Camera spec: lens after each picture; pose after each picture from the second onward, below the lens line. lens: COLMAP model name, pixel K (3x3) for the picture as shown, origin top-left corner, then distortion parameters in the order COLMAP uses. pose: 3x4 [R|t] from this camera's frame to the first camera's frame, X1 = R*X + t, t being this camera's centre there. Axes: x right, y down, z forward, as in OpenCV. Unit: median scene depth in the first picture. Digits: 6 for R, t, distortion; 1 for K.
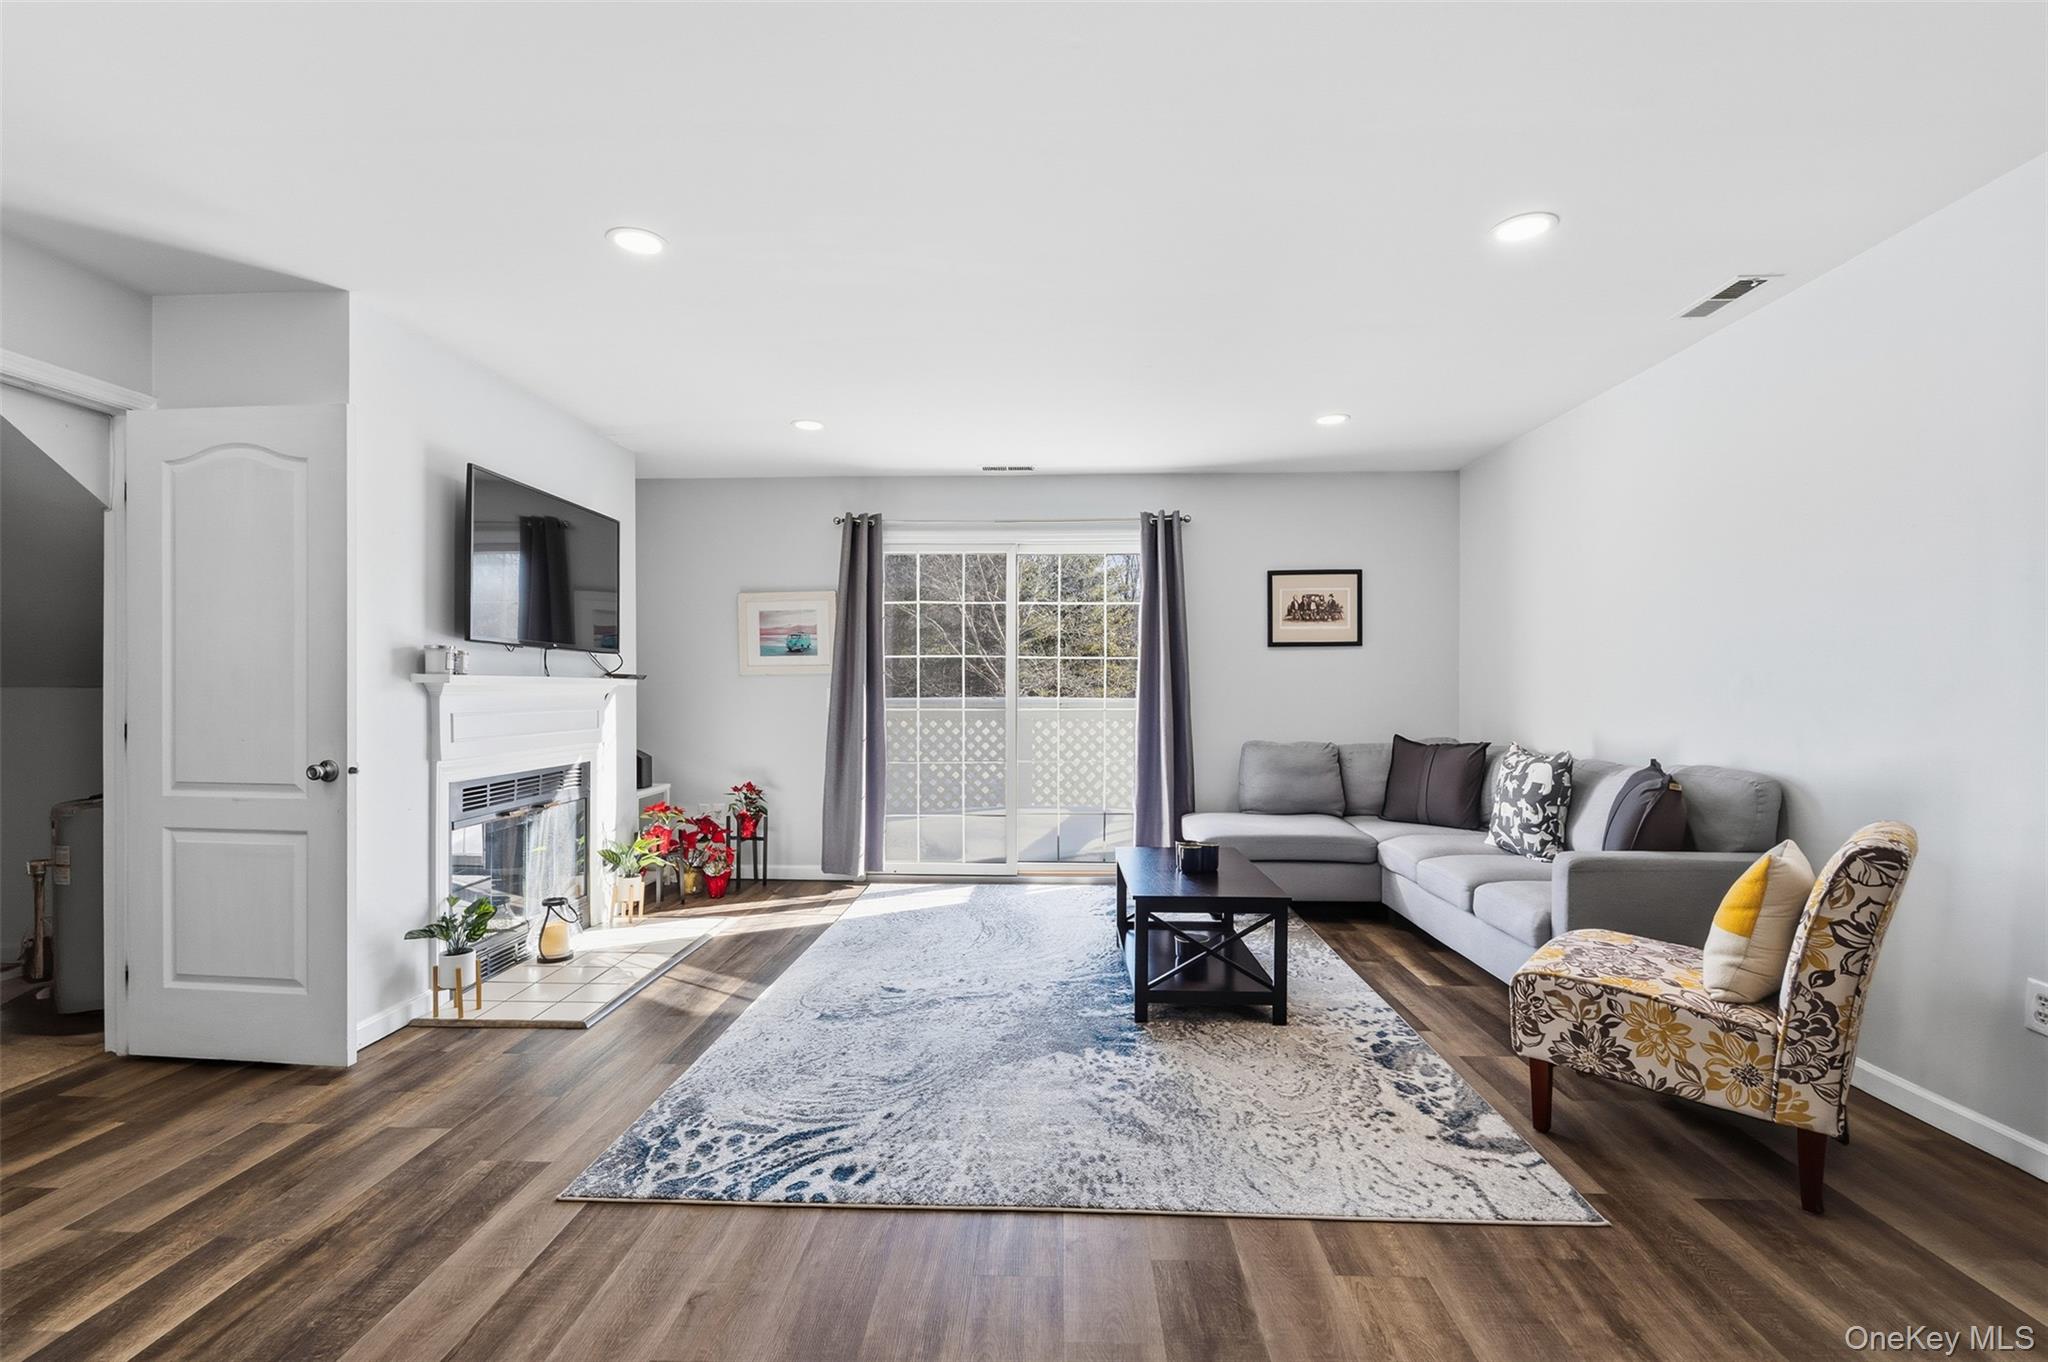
lens RADIAL K [[909.9, 0, 1031.2], [0, 909.9, 693.8], [0, 0, 1]] dist [-0.001824, 0.000247]
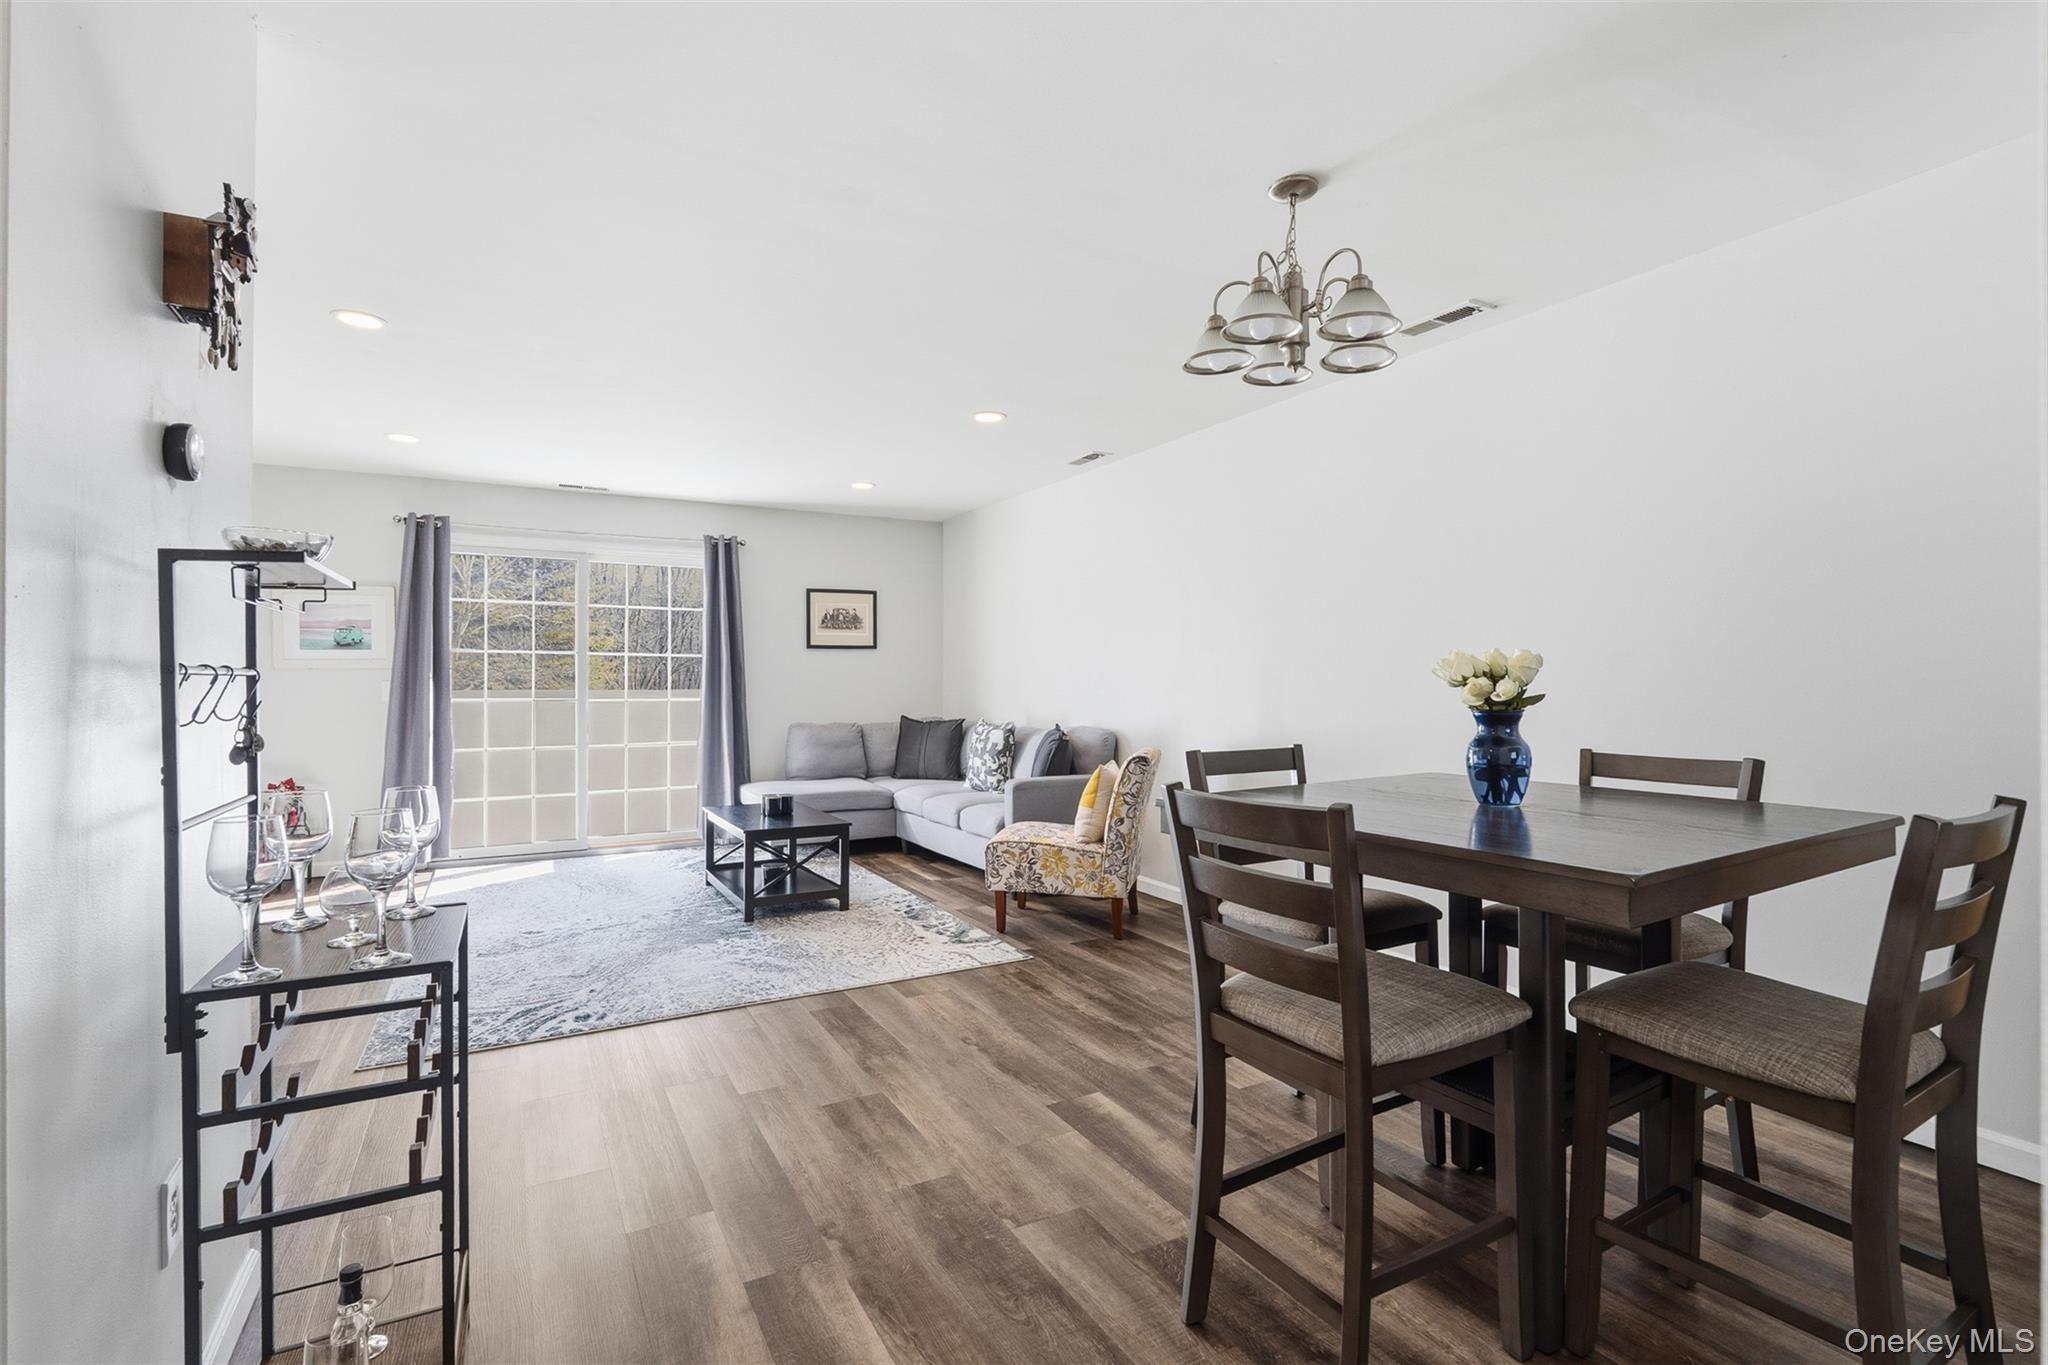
lens RADIAL K [[909.9, 0, 1006.5], [0, 909.9, 682.8], [0, 0, 1]] dist [-0.001824, 0.000247]
pose [[0.863368, -0.003439, 0.504562, -0.177984], [0.005277, 0.999984, -0.002213, 0.000426], [-0.504547, 0.004573, 0.863372, -0.297548]]
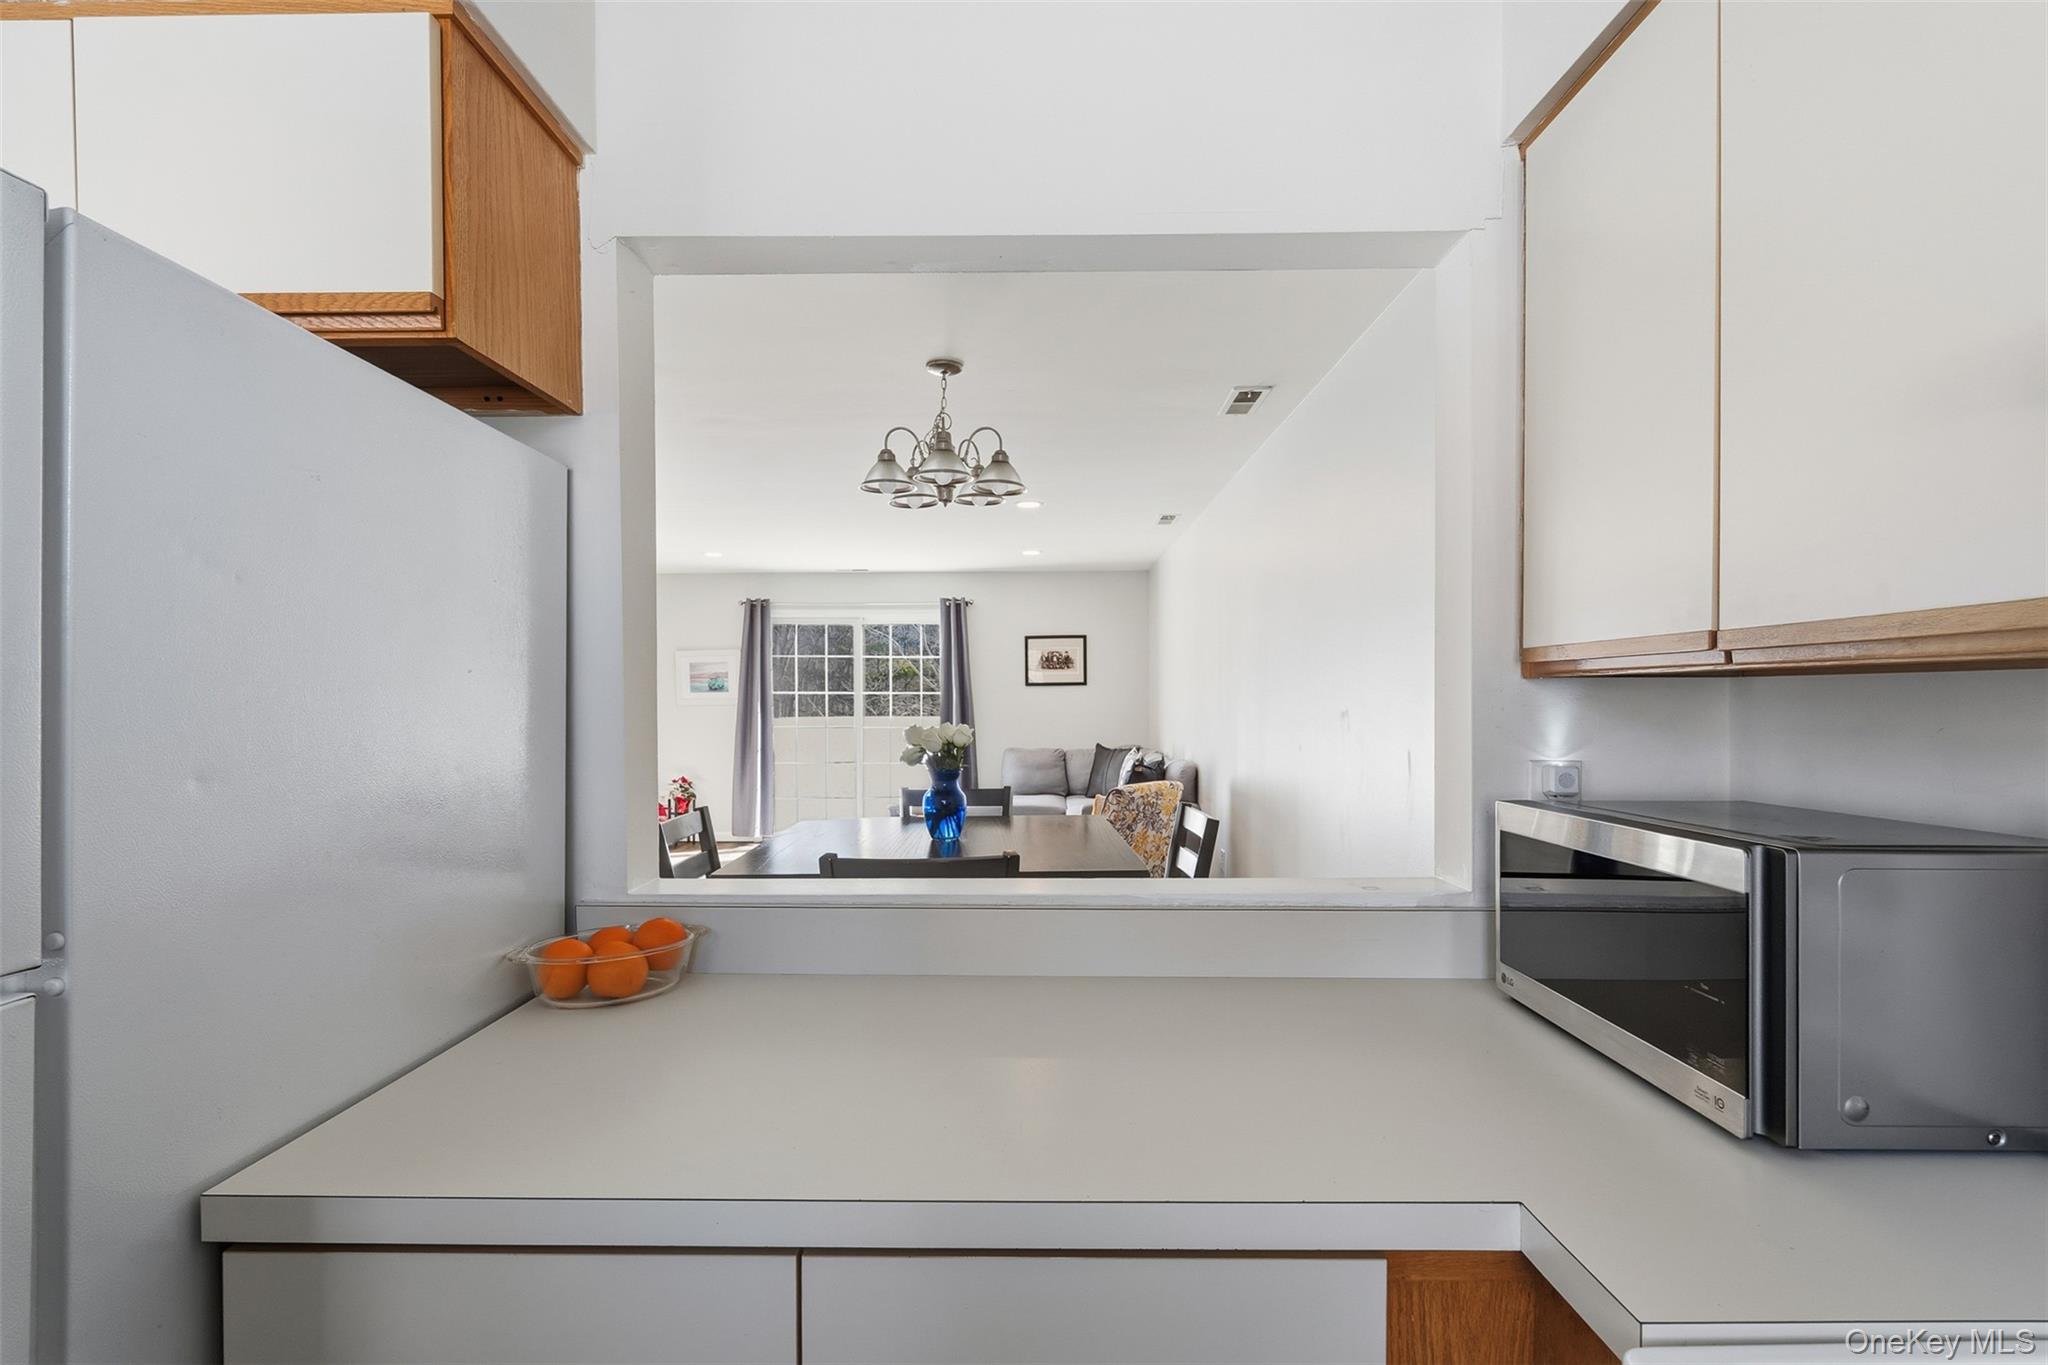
lens RADIAL K [[909.9, 0, 1022.5], [0, 909.9, 703.9], [0, 0, 1]] dist [-0.001824, 0.000247]
pose [[0.999836, -0.002546, 0.017925, 0.291918], [0.002585, 0.999994, -0.002148, -0.023239], [-0.017919, 0.002194, 0.999837, -0.668754]]
